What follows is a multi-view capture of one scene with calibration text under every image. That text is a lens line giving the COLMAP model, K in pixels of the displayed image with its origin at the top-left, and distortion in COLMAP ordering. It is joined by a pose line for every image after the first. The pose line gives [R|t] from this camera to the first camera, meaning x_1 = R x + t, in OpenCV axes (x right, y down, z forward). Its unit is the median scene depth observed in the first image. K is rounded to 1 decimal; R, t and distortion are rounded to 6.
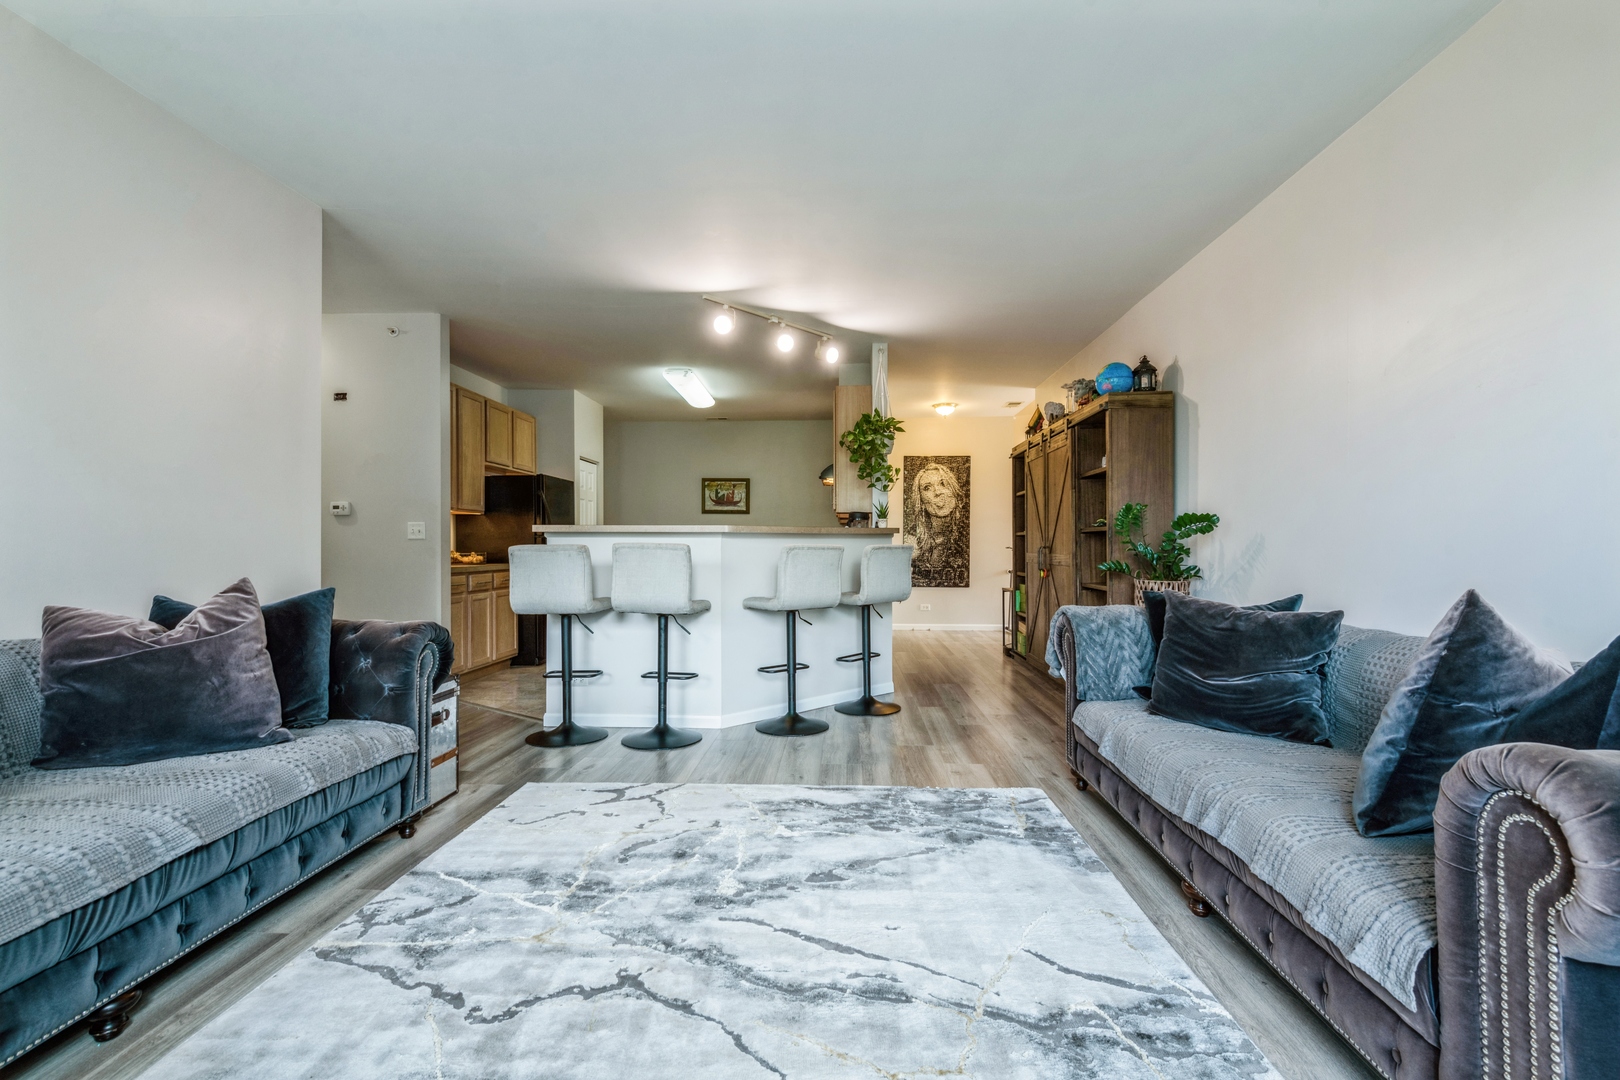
lens RADIAL K [[693.3, 0, 810.0], [0, 693.3, 540.0], [0, 0, 1]] dist [0.000067, -0.000011]
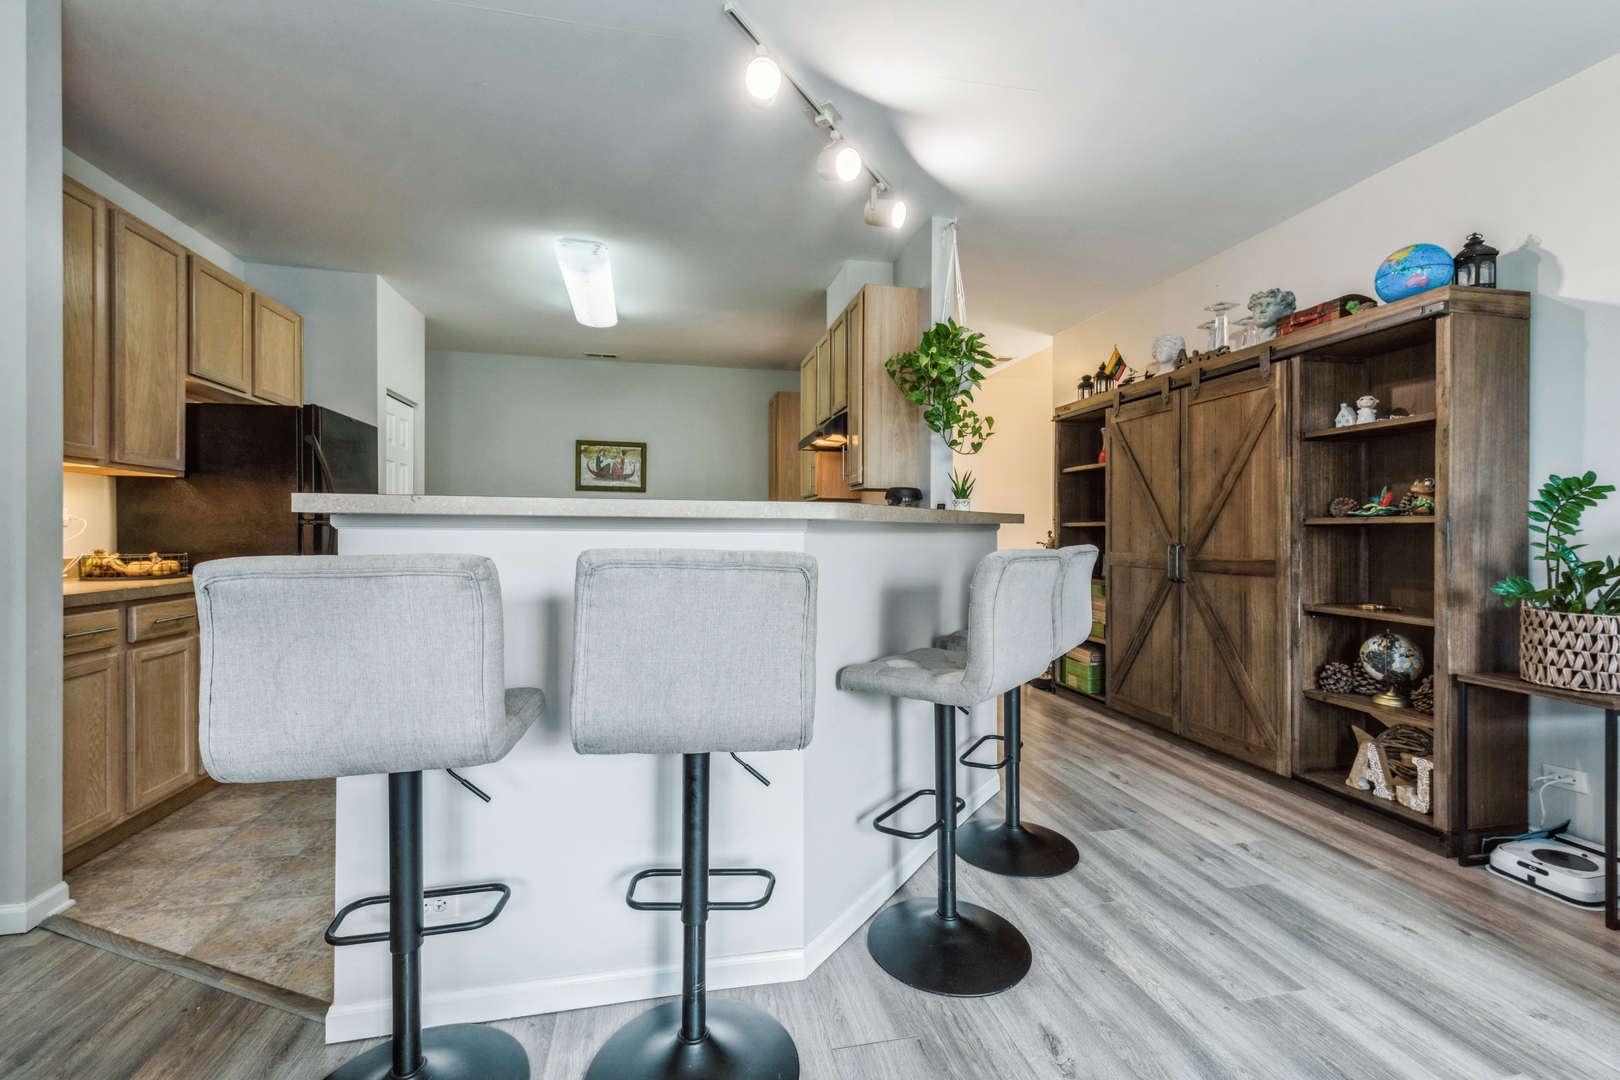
lens RADIAL K [[678.7, 0, 810.8], [0, 678.7, 534.3], [0, 0, 1]] dist [0.000060, -0.000043]
pose [[0.964795, 0.004325, 0.262969, -0.179483], [-0.007510, 0.999910, 0.011108, -0.005107], [-0.262897, -0.012692, 0.964740, 0.455651]]
